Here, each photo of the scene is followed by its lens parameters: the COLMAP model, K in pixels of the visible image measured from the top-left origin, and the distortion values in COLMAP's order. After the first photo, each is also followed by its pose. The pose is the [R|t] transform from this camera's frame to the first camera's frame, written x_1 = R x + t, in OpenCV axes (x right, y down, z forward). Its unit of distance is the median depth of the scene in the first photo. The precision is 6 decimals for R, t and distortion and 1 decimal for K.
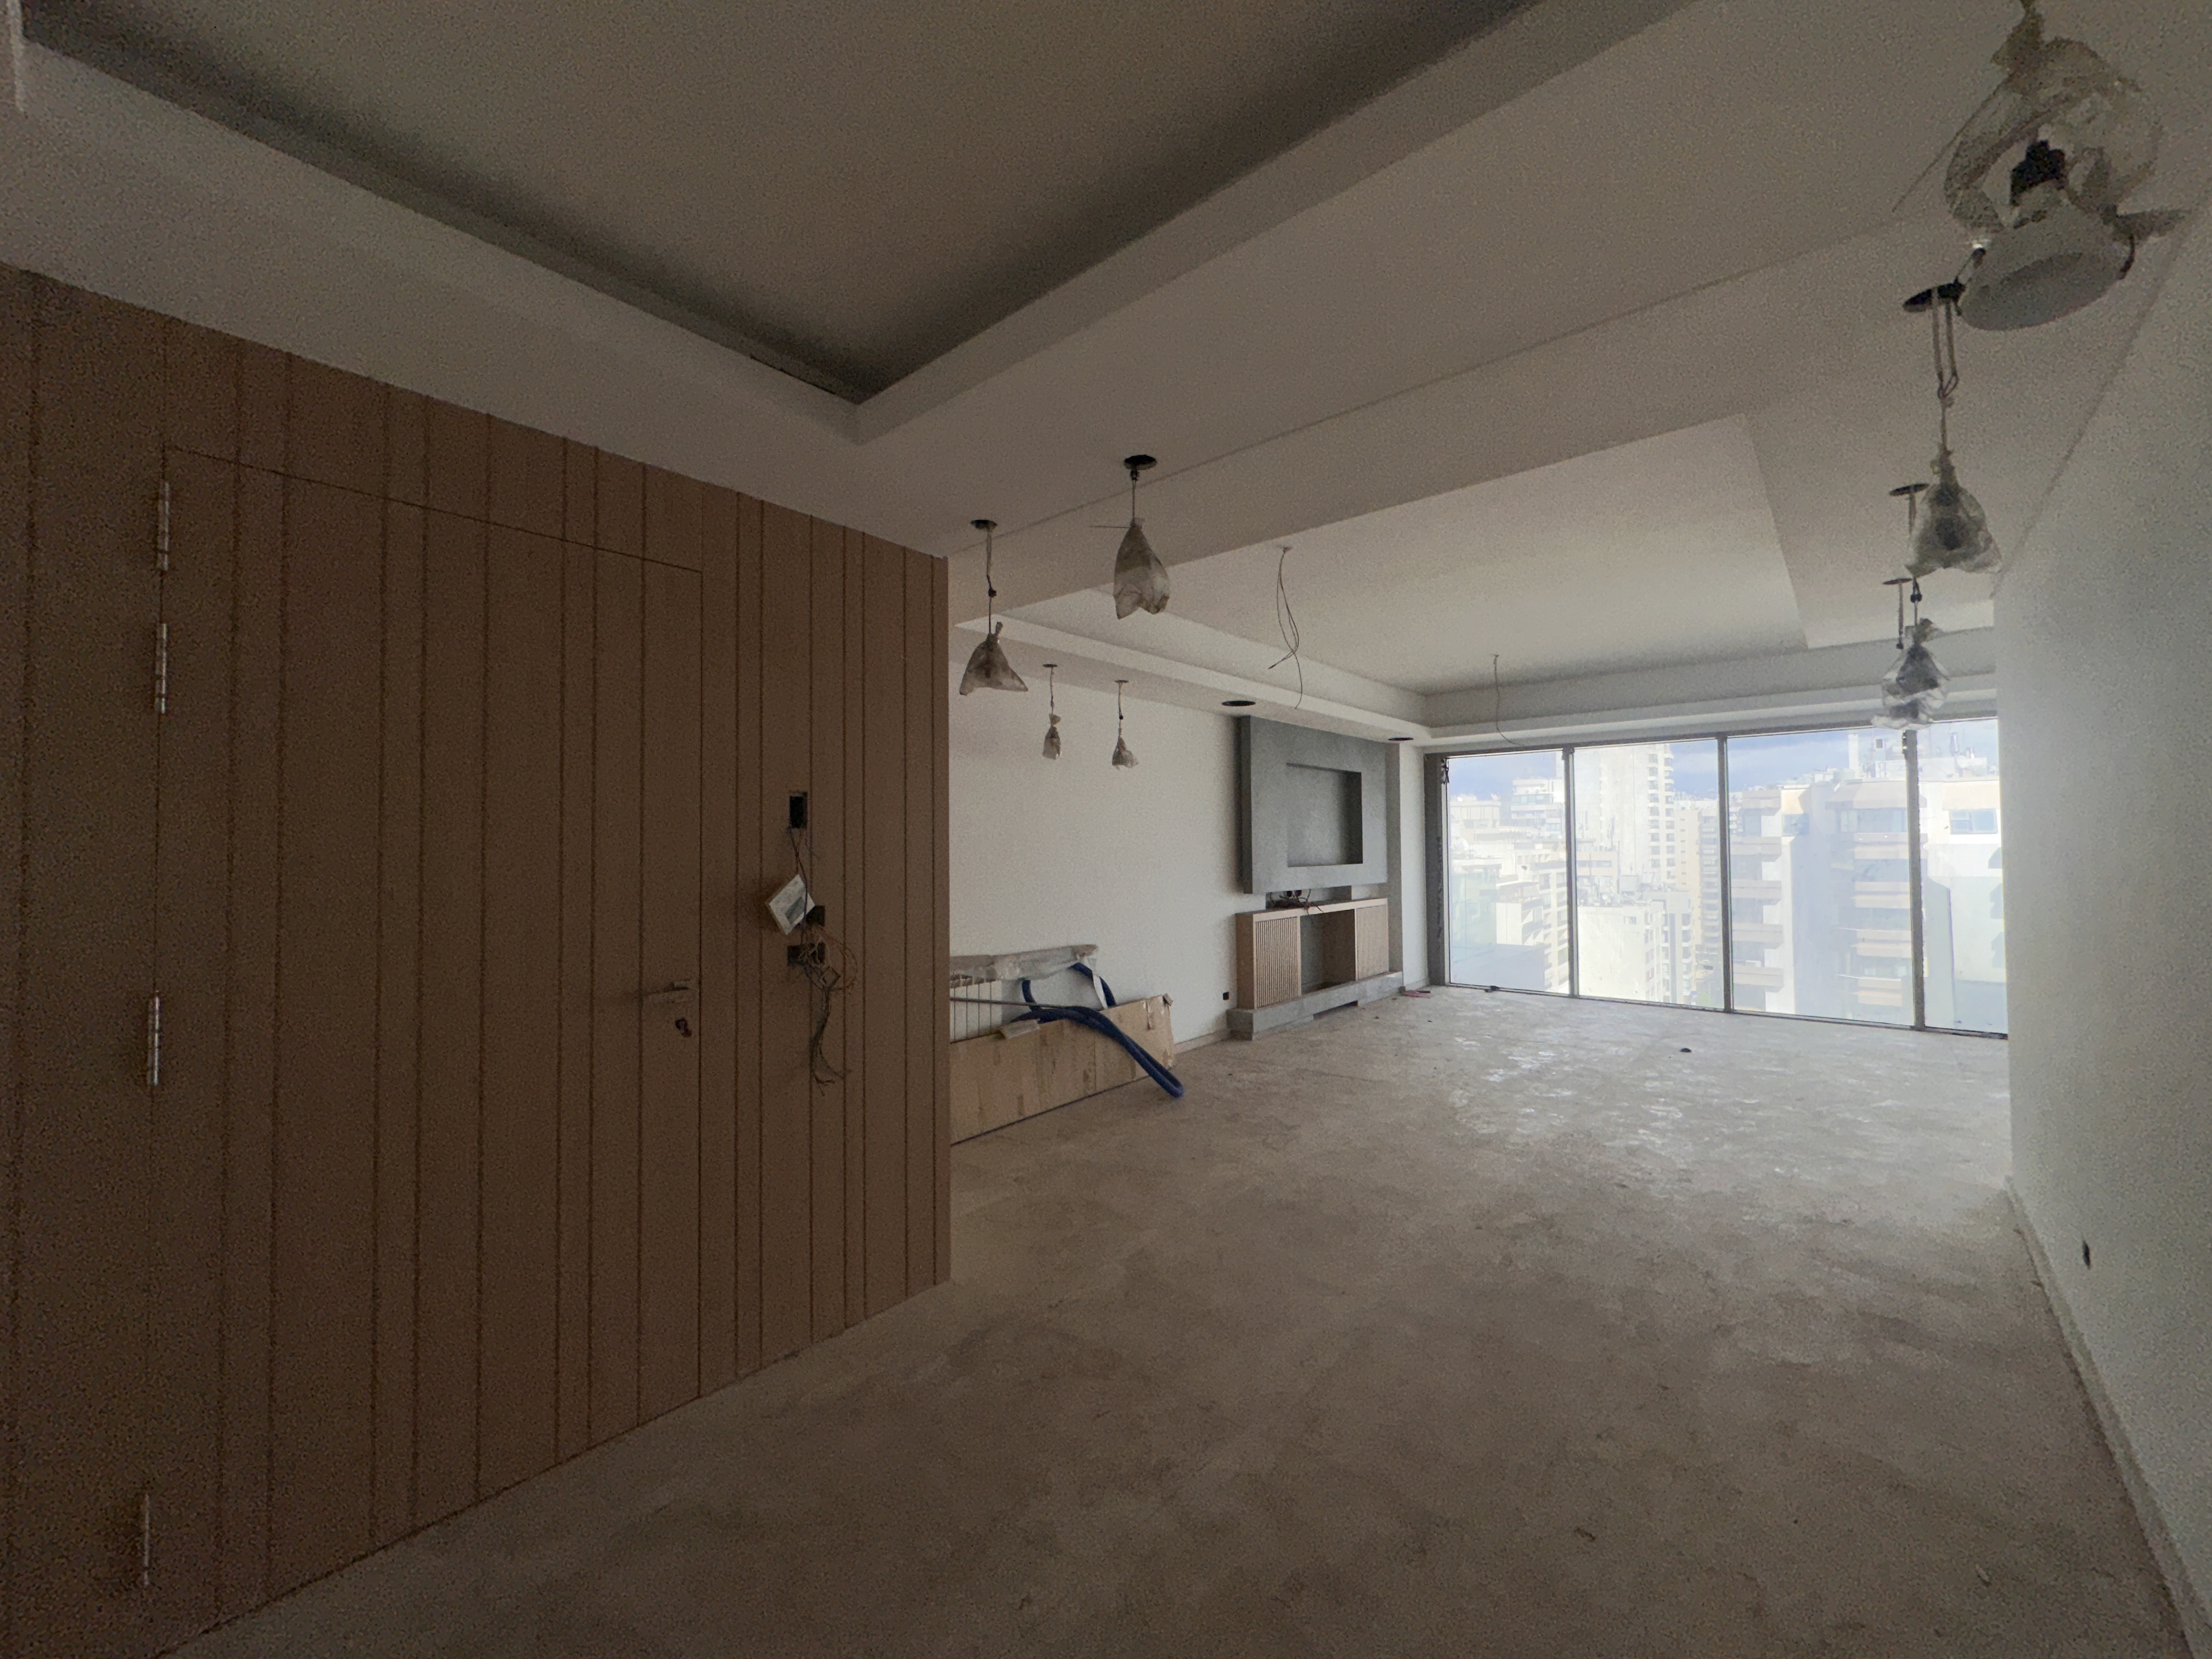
lens RADIAL K [[875.2, 0, 1113.4], [0, 875.2, 828.5], [0, 0, 1]] dist [0.003411, 0.000073]
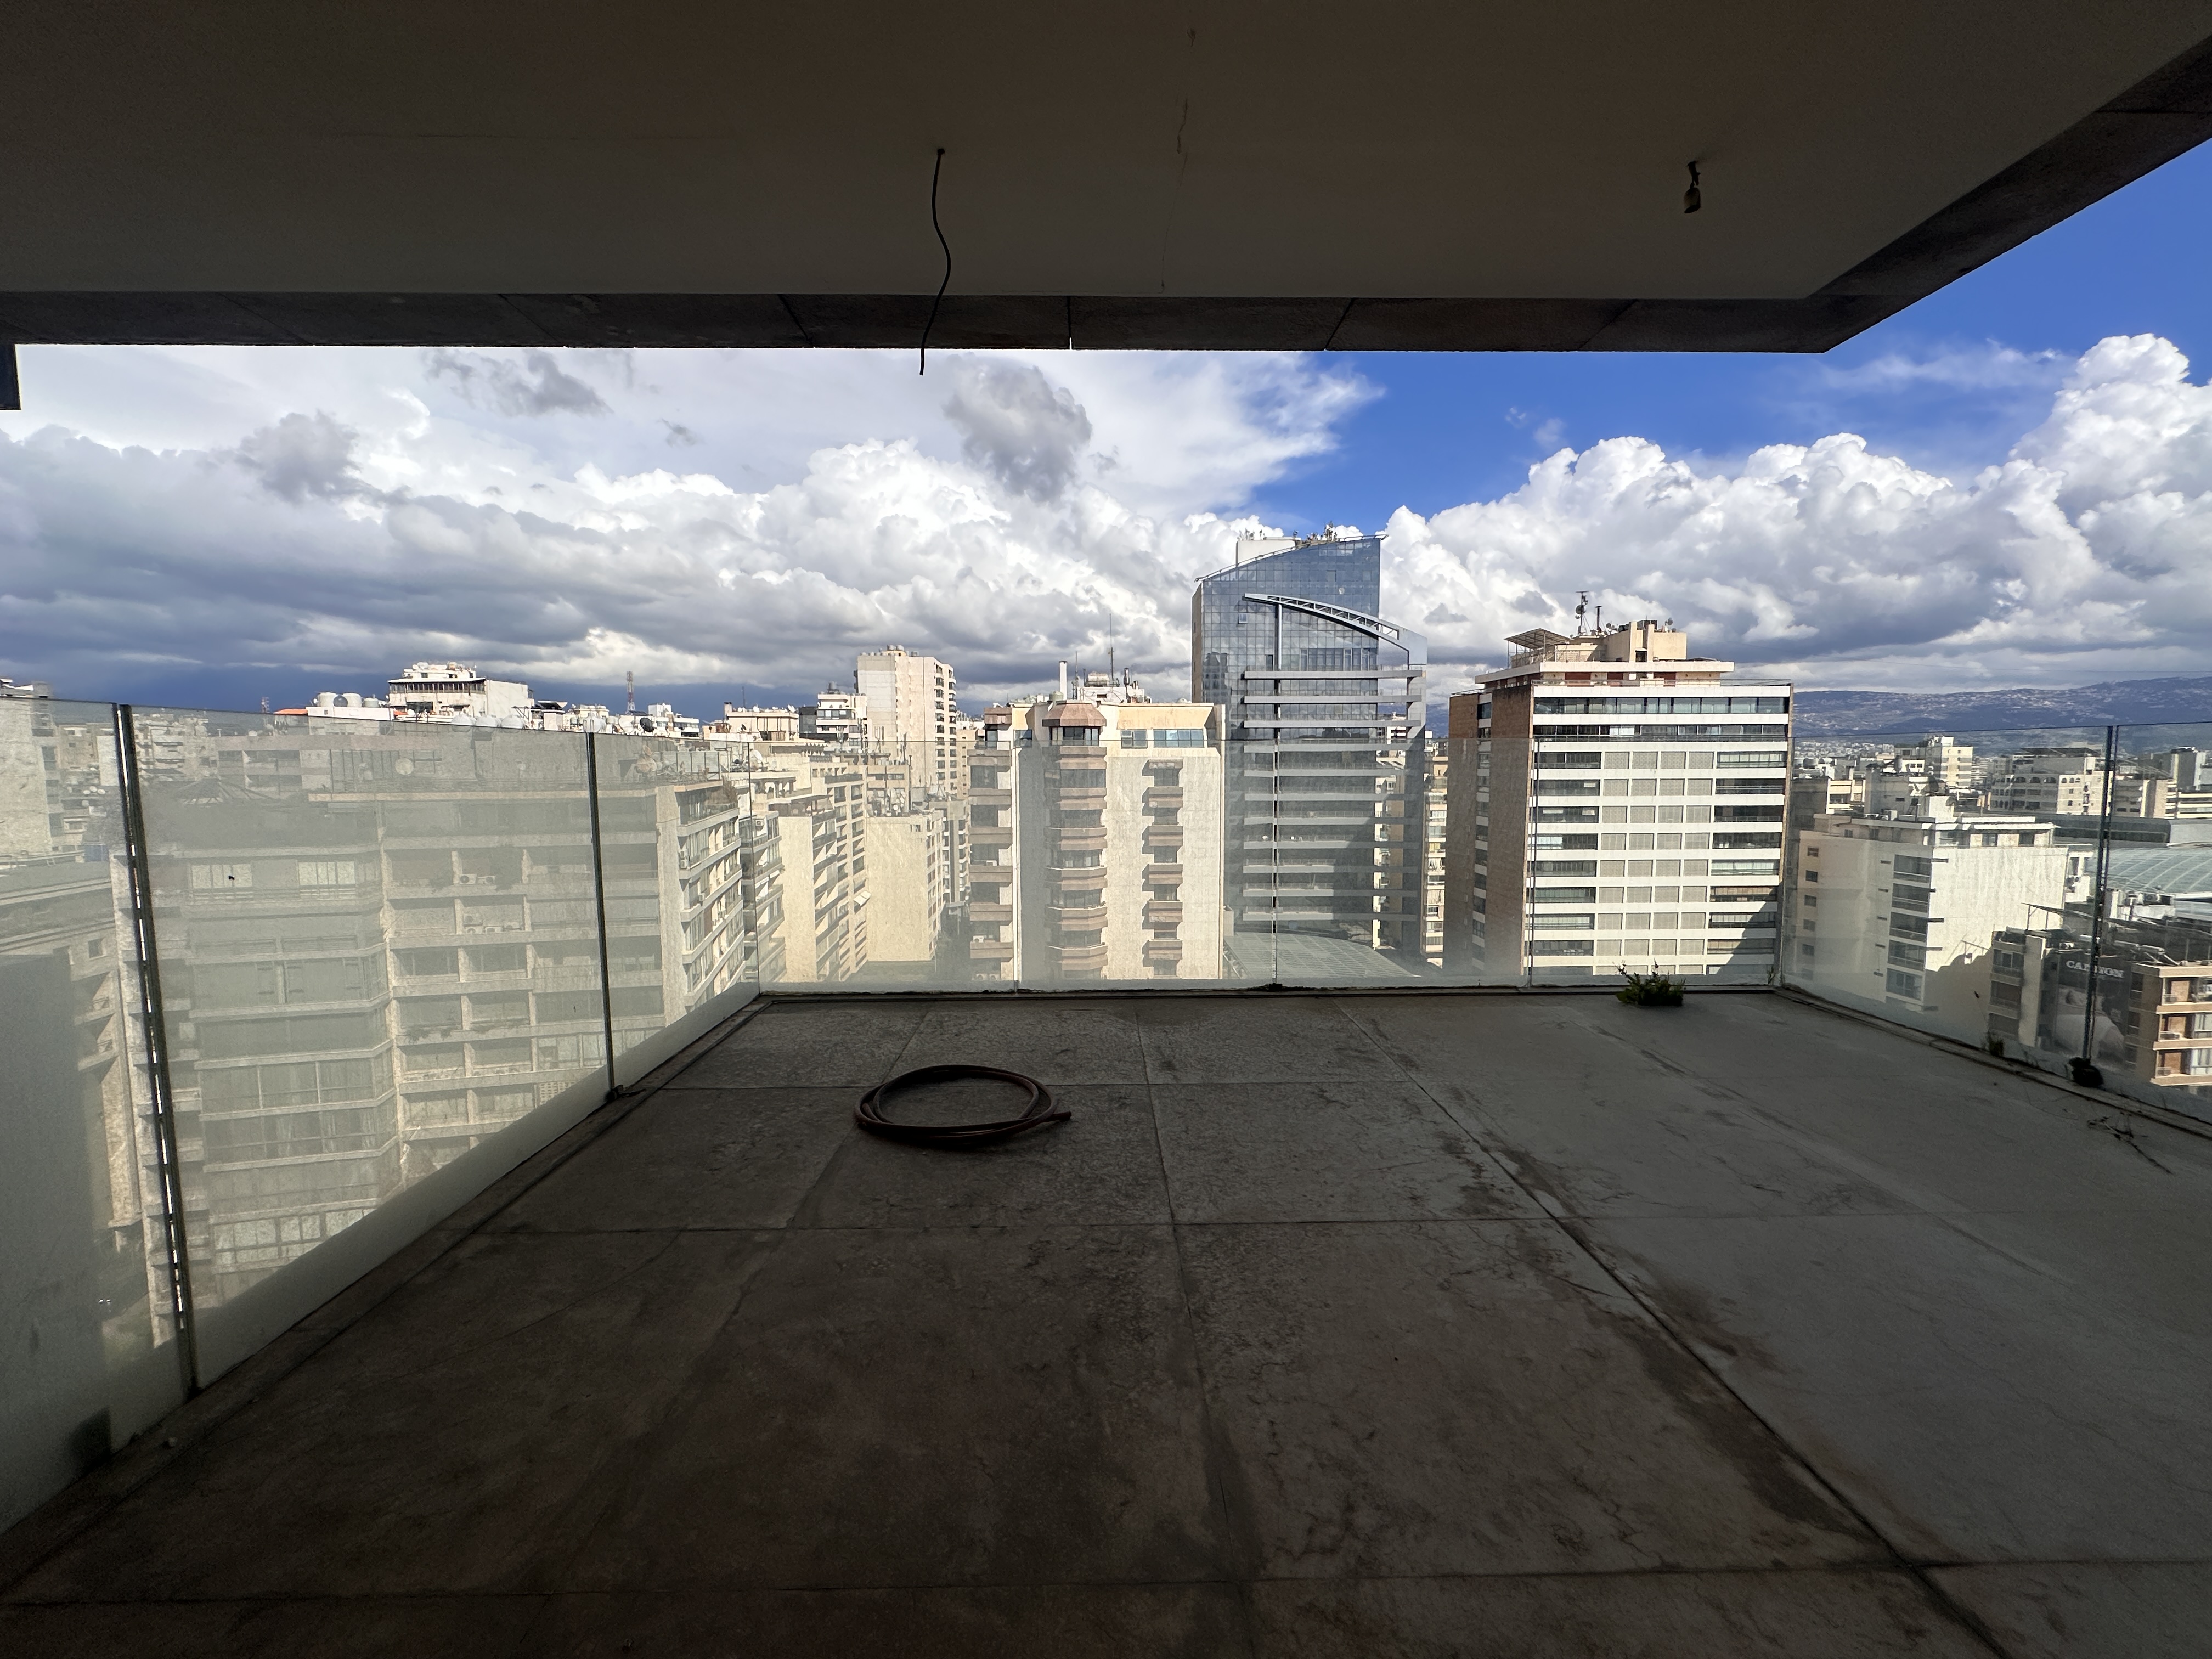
lens RADIAL K [[875.2, 0, 1100.7], [0, 875.2, 831.0], [0, 0, 1]] dist [0.003411, 0.000073]
pose [[0.751425, -0.048446, 0.658038, 0.106279], [-0.016931, 0.995557, 0.092628, 0.007855], [-0.659601, -0.080744, 0.747266, 0.080863]]
